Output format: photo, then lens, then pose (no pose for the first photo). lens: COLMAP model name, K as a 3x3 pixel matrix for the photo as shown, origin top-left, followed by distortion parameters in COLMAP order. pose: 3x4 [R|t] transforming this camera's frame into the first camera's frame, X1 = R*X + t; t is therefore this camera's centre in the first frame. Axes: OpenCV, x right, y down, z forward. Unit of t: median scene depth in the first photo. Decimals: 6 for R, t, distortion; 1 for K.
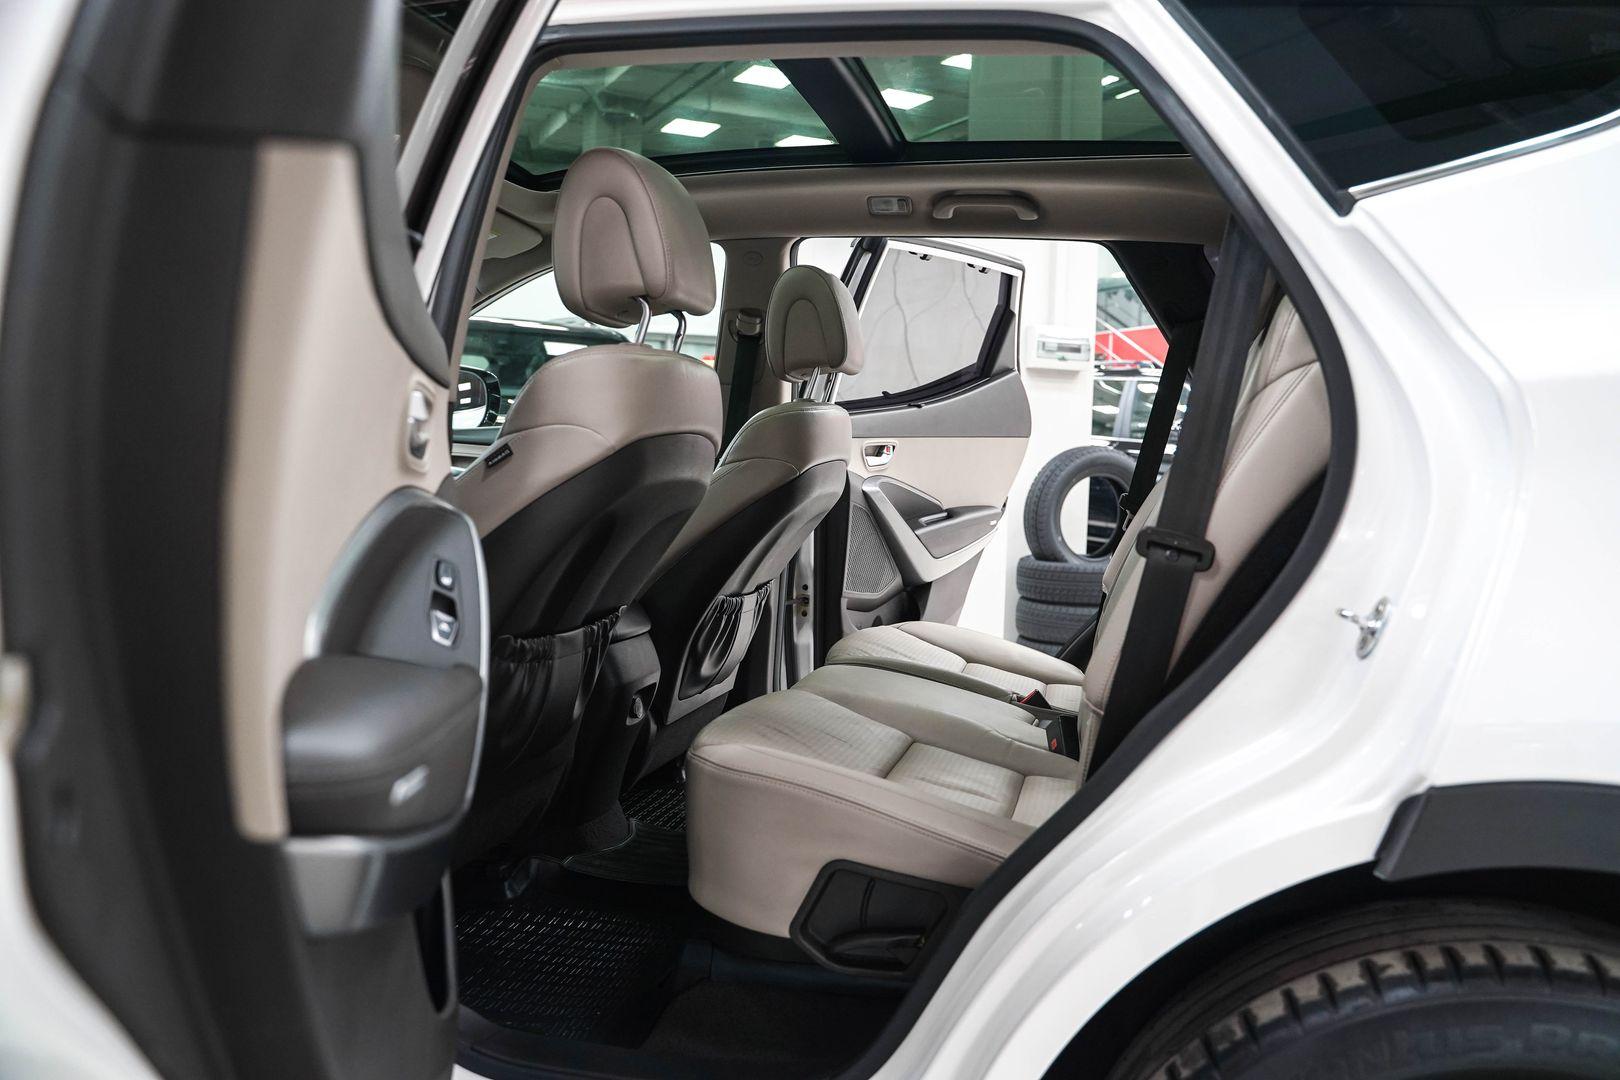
lens RADIAL K [[1324.8, 0, 810.2], [0, 1324.8, 539.5], [0, 0, 1]] dist [-0.120974, 0.097853]
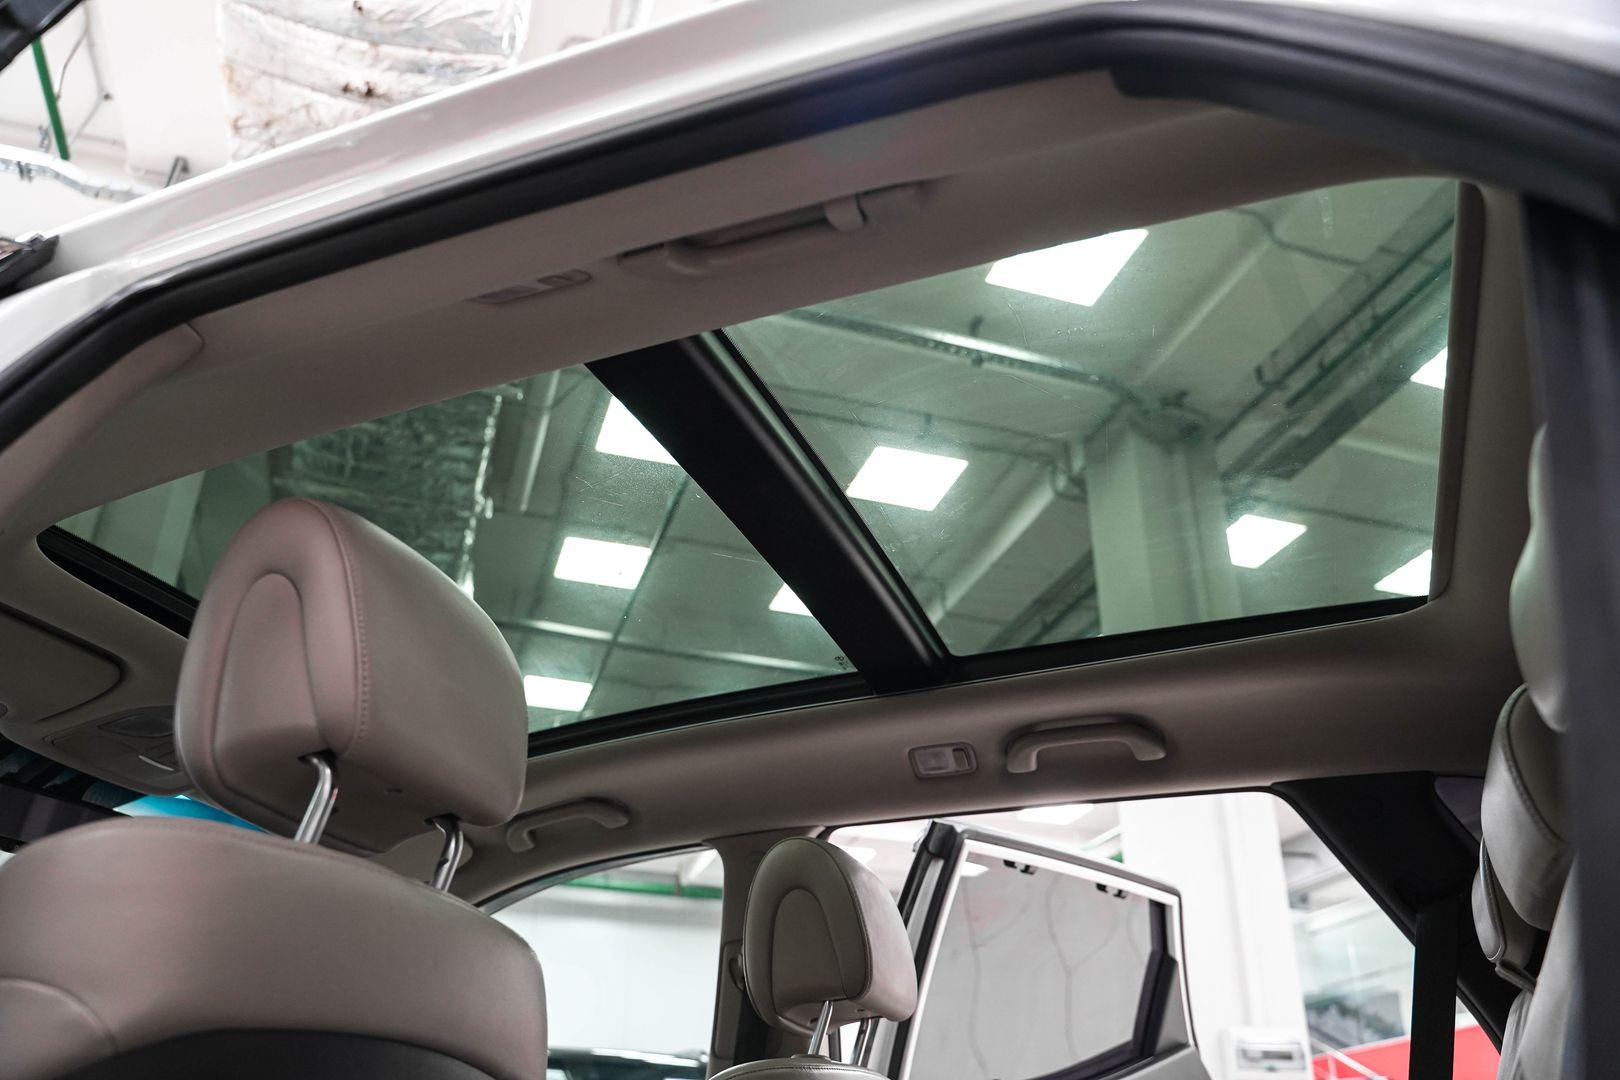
lens RADIAL K [[1324.8, 0, 807.4], [0, 1324.8, 545.9], [0, 0, 1]] dist [-0.120974, 0.097853]
pose [[0.989833, -0.083809, -0.114921, 0.061218], [0.010739, 0.849695, -0.527166, 0.006839], [0.141829, 0.520572, 0.841956, 0.280891]]
